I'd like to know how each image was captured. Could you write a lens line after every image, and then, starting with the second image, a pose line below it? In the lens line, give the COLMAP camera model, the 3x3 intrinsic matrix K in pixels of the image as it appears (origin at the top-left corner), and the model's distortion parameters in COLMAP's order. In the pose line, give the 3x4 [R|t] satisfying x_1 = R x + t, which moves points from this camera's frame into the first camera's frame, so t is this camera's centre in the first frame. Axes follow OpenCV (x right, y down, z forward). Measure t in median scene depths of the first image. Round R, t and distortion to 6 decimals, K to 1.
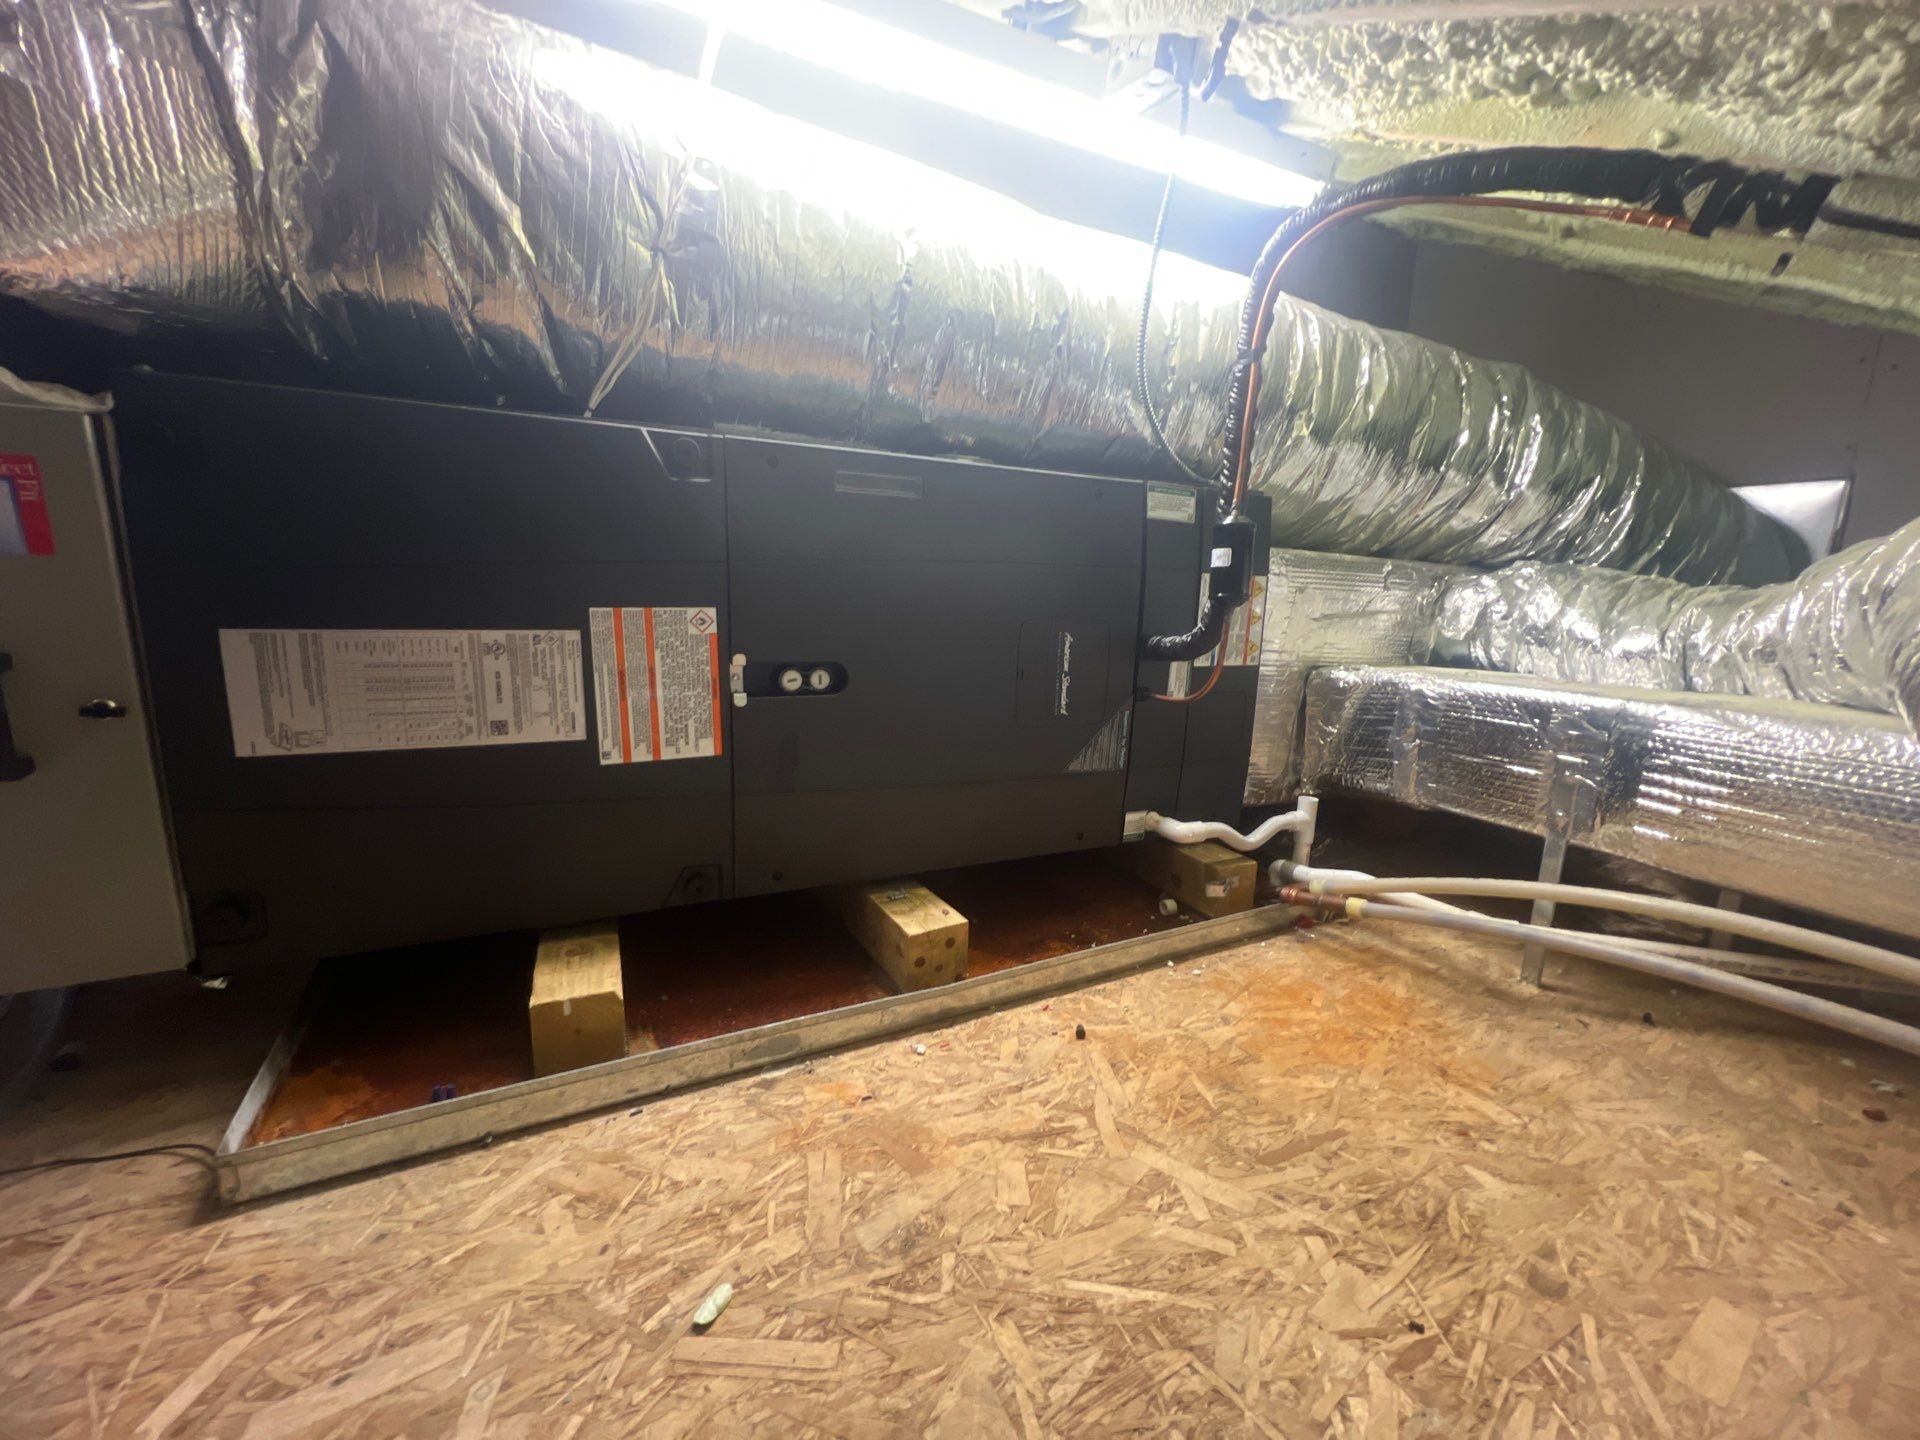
lens RADIAL K [[774.0, 0, 957.2], [0, 774.0, 727.6], [0, 0, 1]] dist [0.001133, -0.000154]
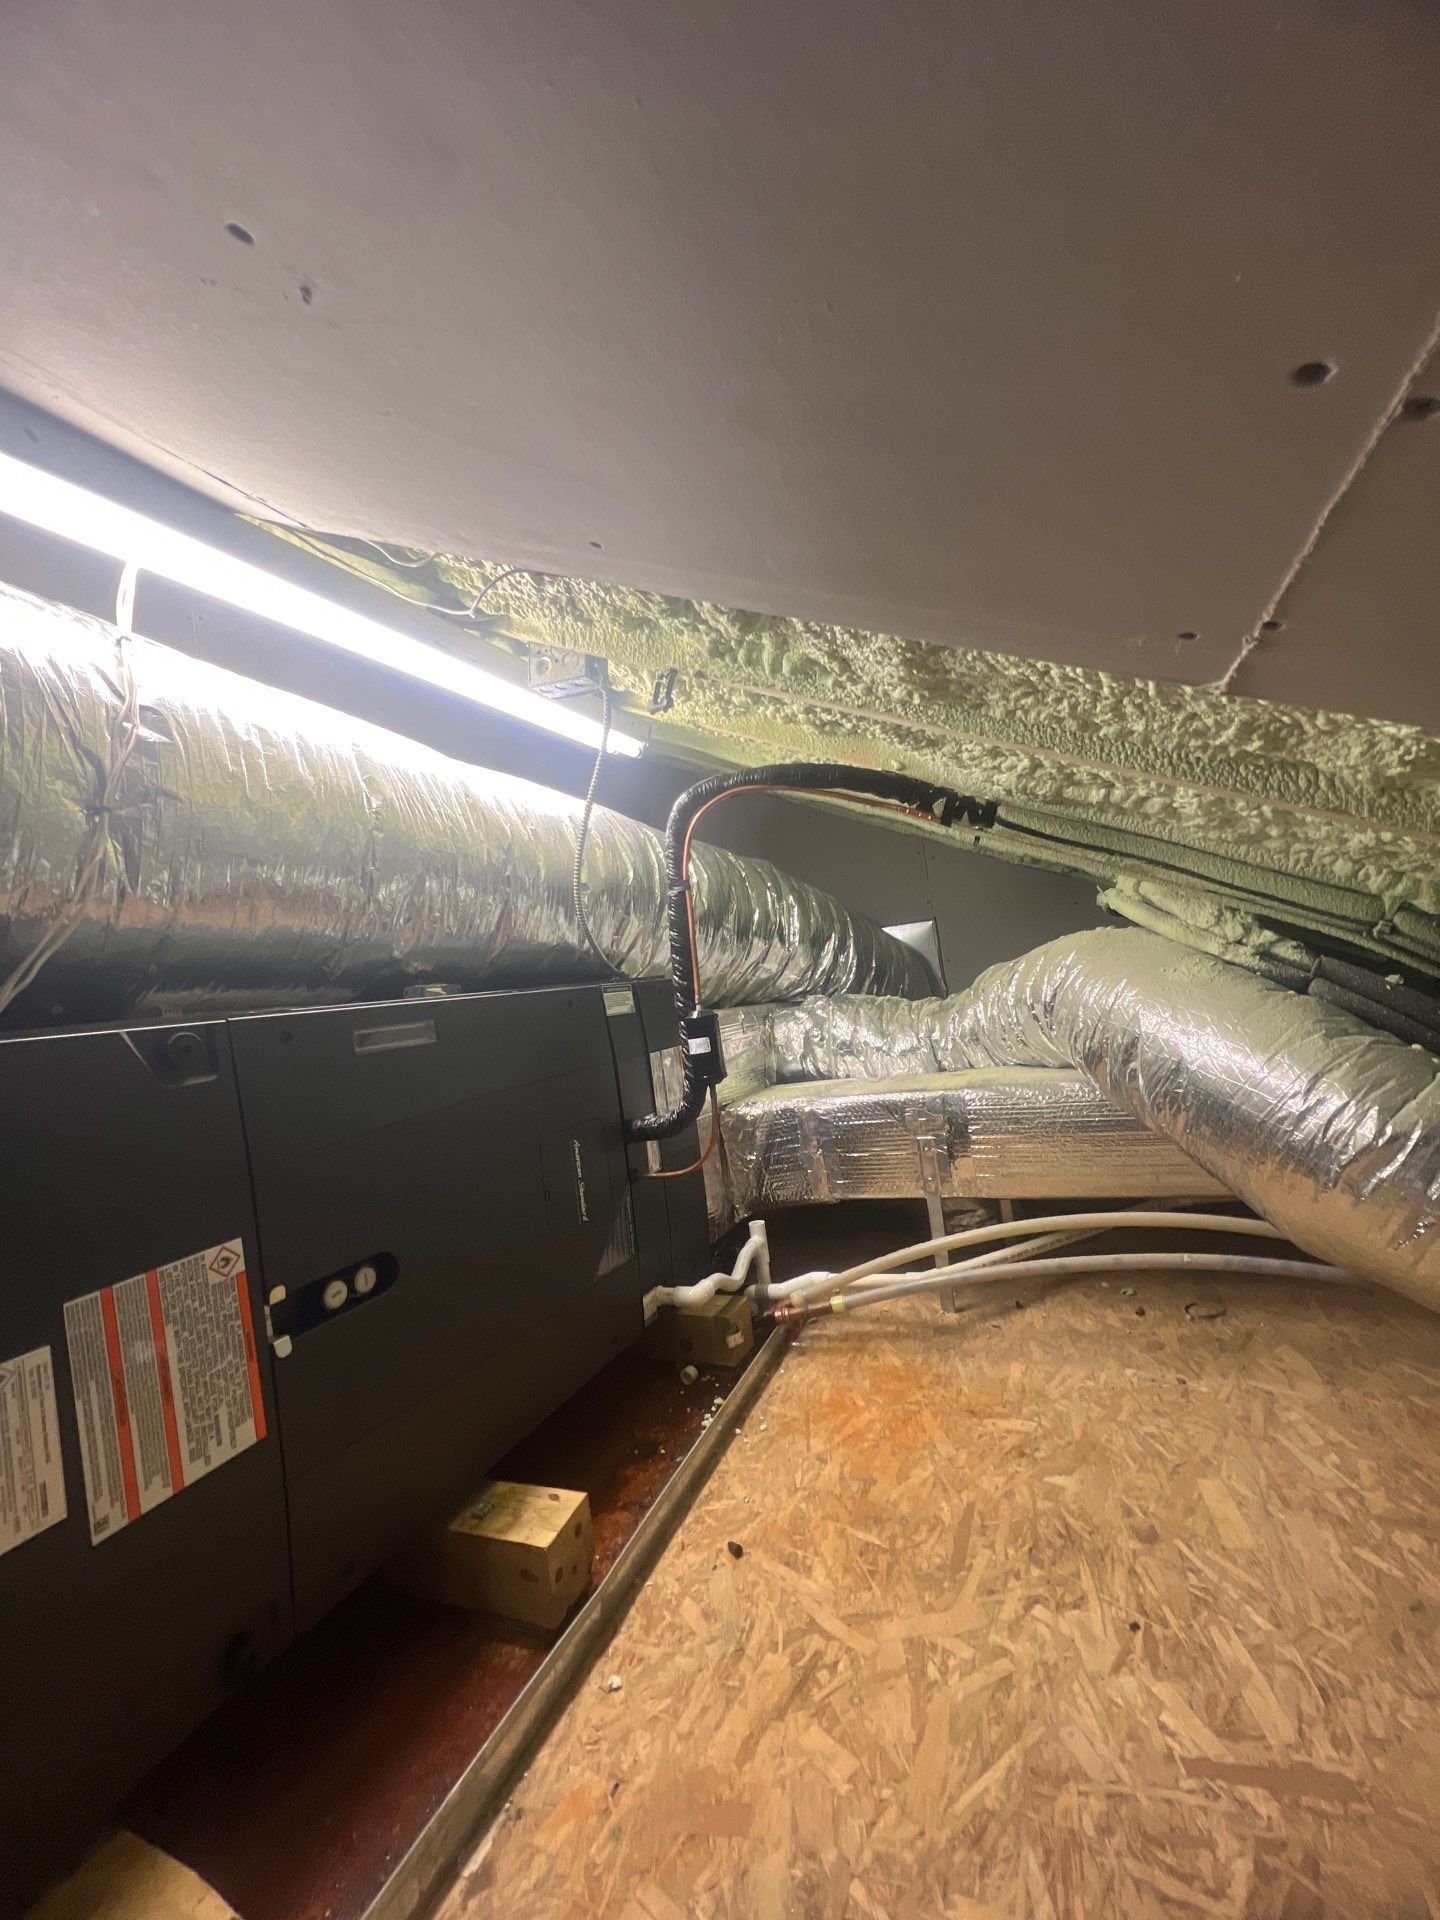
lens RADIAL K [[774.0, 0, 719.2], [0, 774.0, 961.2], [0, 0, 1]] dist [0.001133, -0.000154]
pose [[0.765145, -0.111492, 0.634132, -0.382643], [0.265610, 0.951841, -0.153135, -0.162021], [-0.586519, 0.285603, 0.757909, 0.065807]]
